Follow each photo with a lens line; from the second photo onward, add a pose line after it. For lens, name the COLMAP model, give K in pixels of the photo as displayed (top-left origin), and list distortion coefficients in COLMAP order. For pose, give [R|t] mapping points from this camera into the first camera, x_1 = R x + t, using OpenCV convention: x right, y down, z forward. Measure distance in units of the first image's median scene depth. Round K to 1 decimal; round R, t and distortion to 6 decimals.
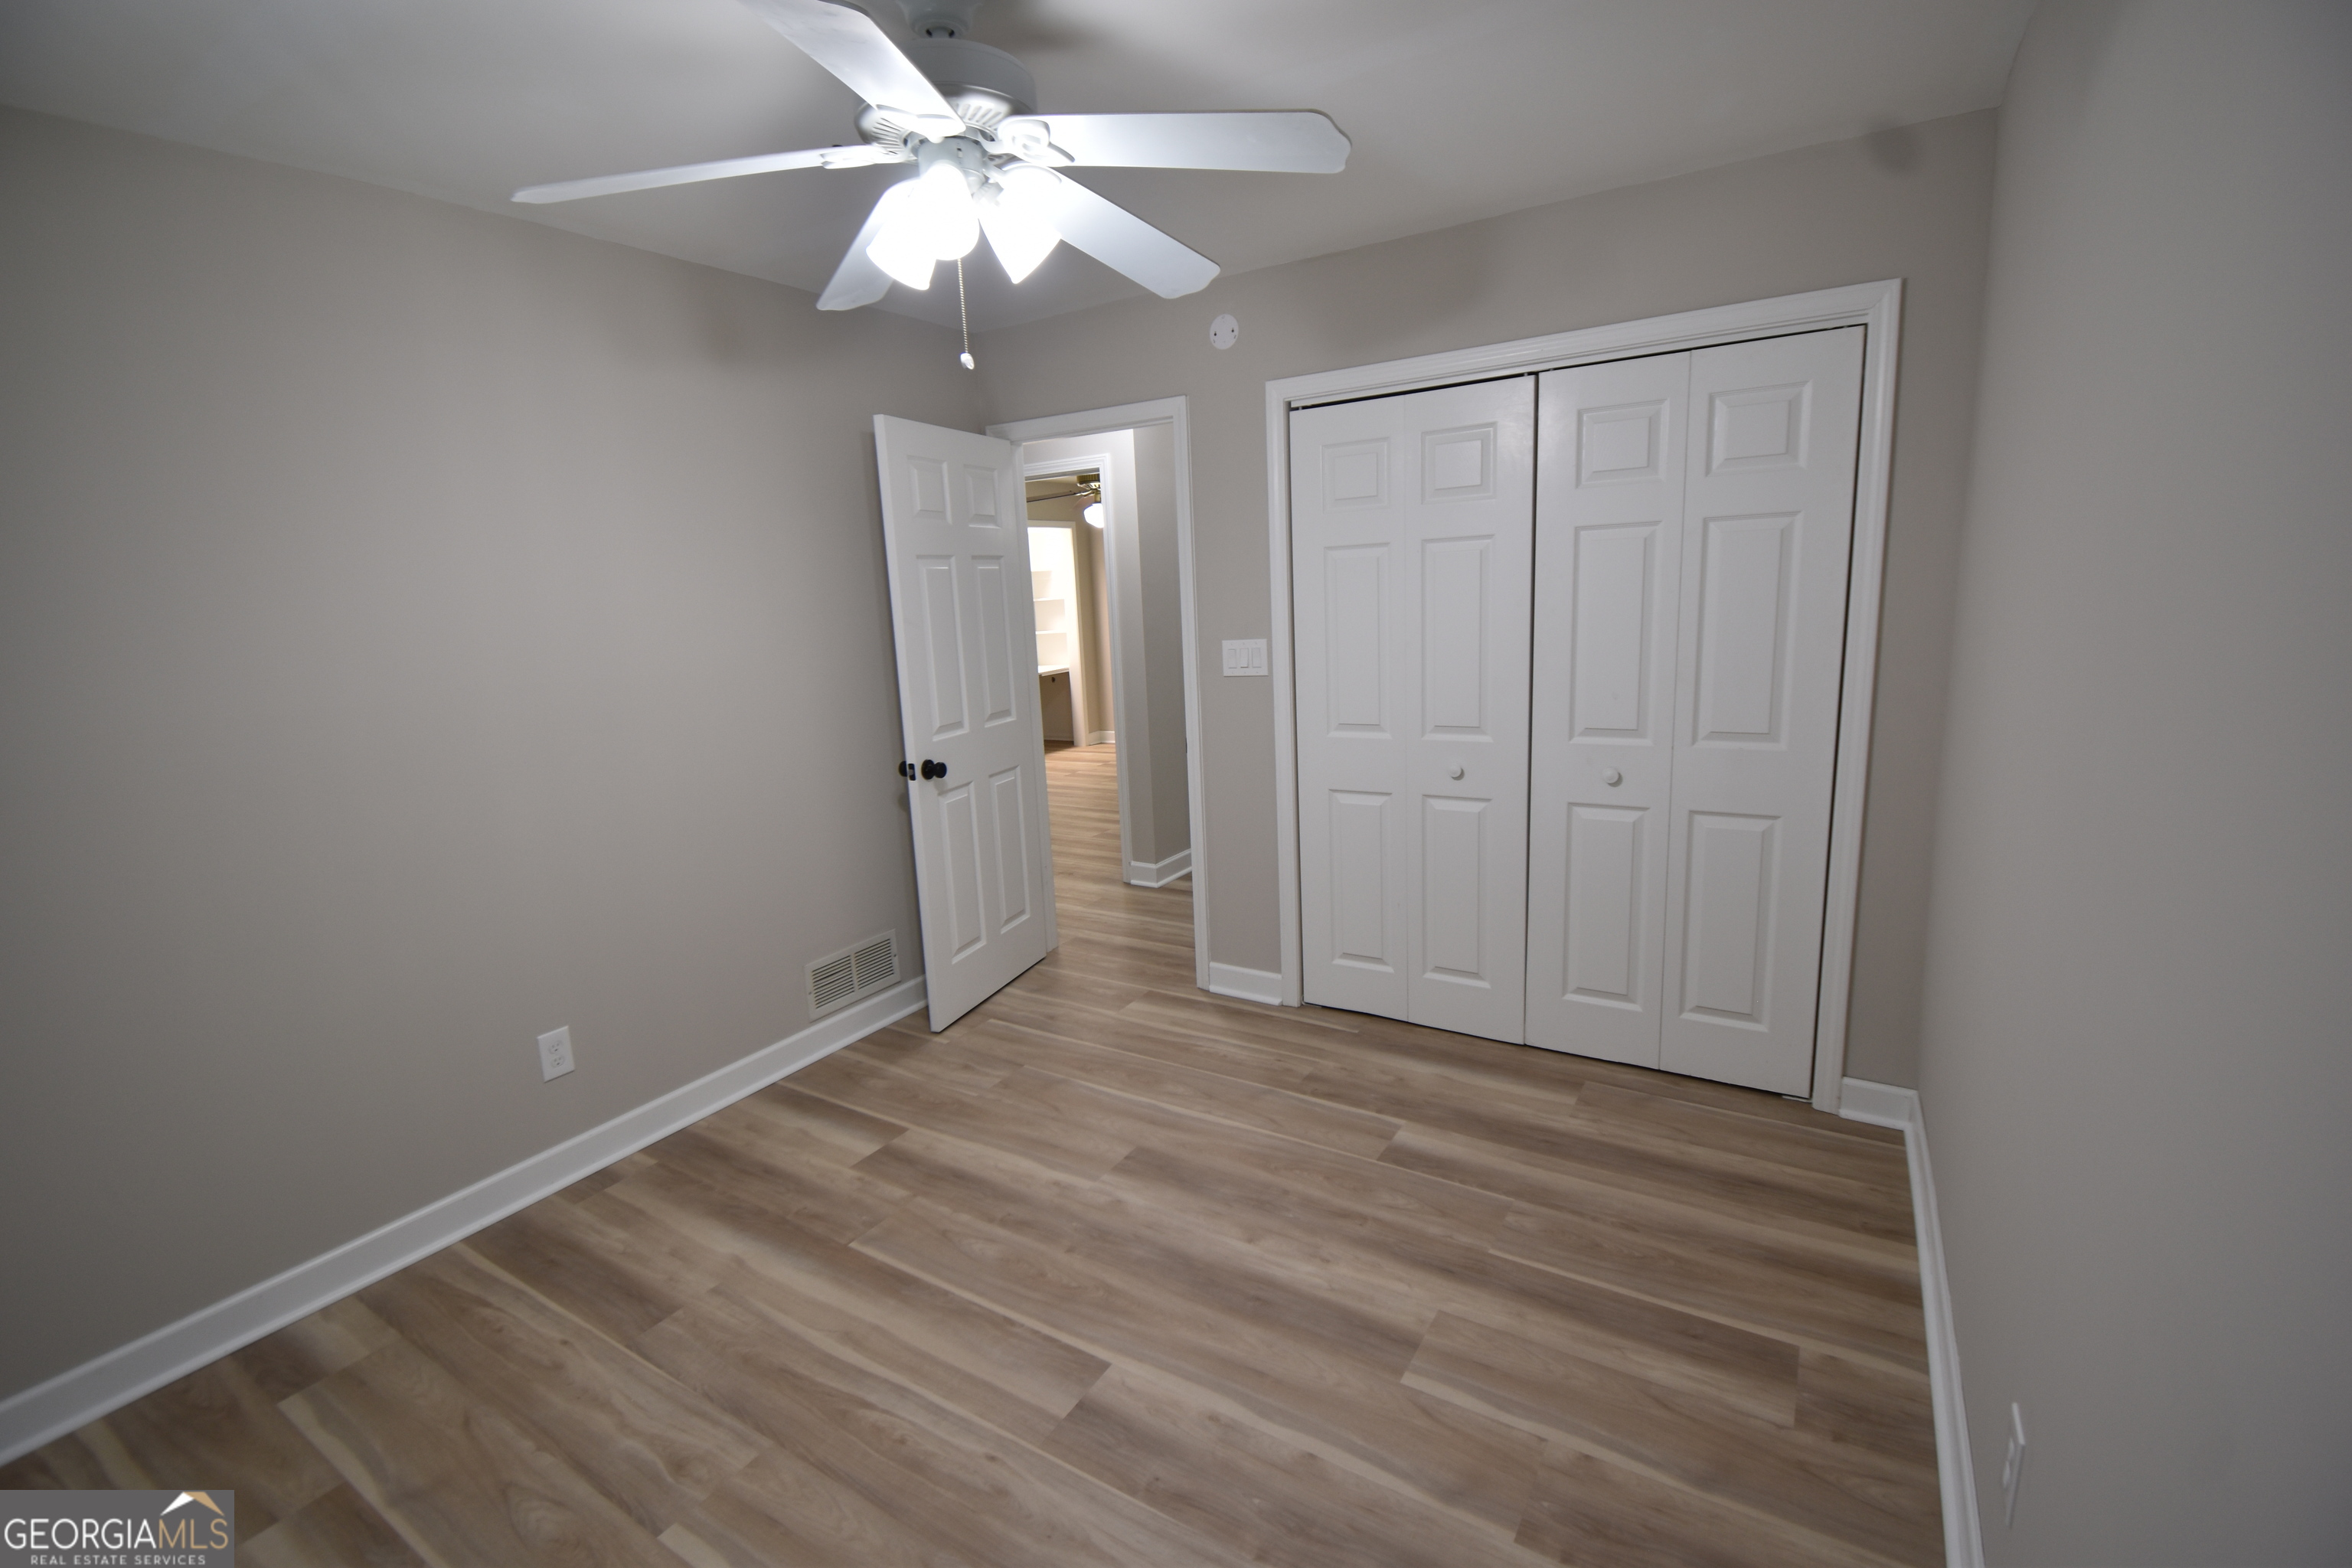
lens RADIAL K [[1032.9, 0, 1167.6], [0, 1032.9, 773.8], [0, 0, 1]] dist [0.020340, -0.027770]
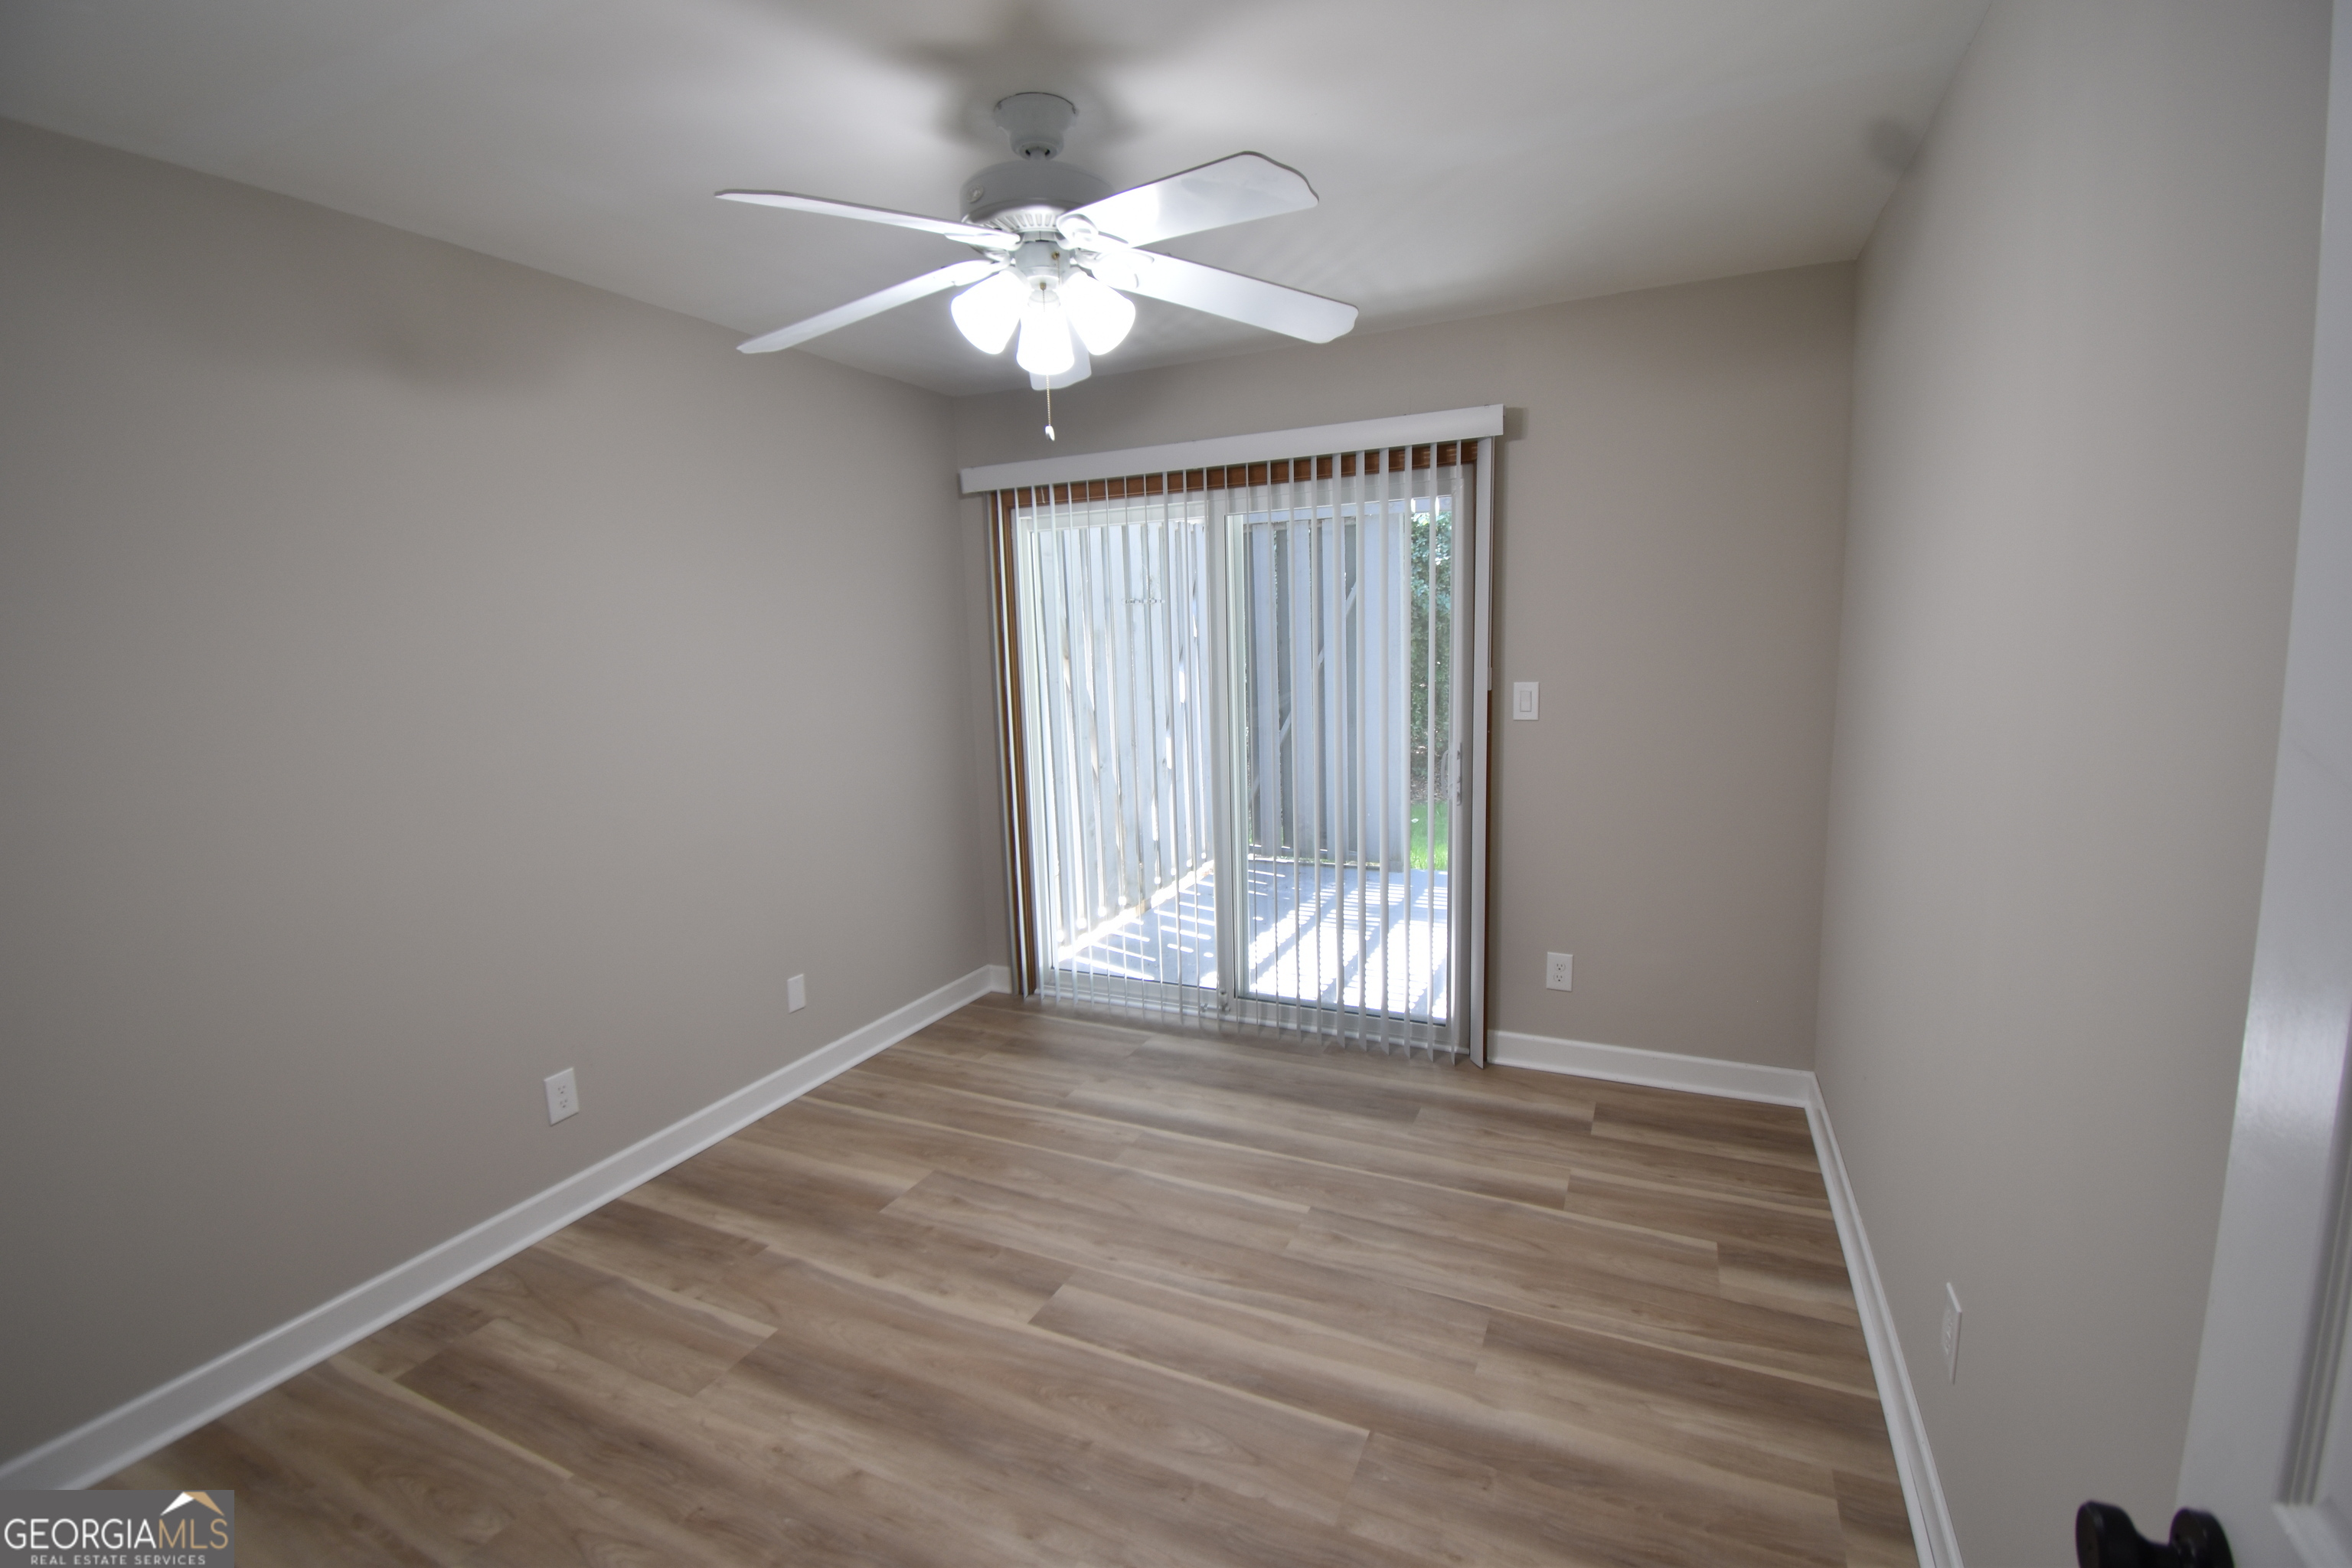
lens RADIAL K [[1032.9, 0, 1167.6], [0, 1032.9, 773.8], [0, 0, 1]] dist [0.020340, -0.027770]
pose [[-0.989796, 0.096031, -0.105271, -0.142015], [0.058651, 0.947869, 0.313217, -0.334670], [0.129862, 0.303847, -0.943829, 1.876511]]
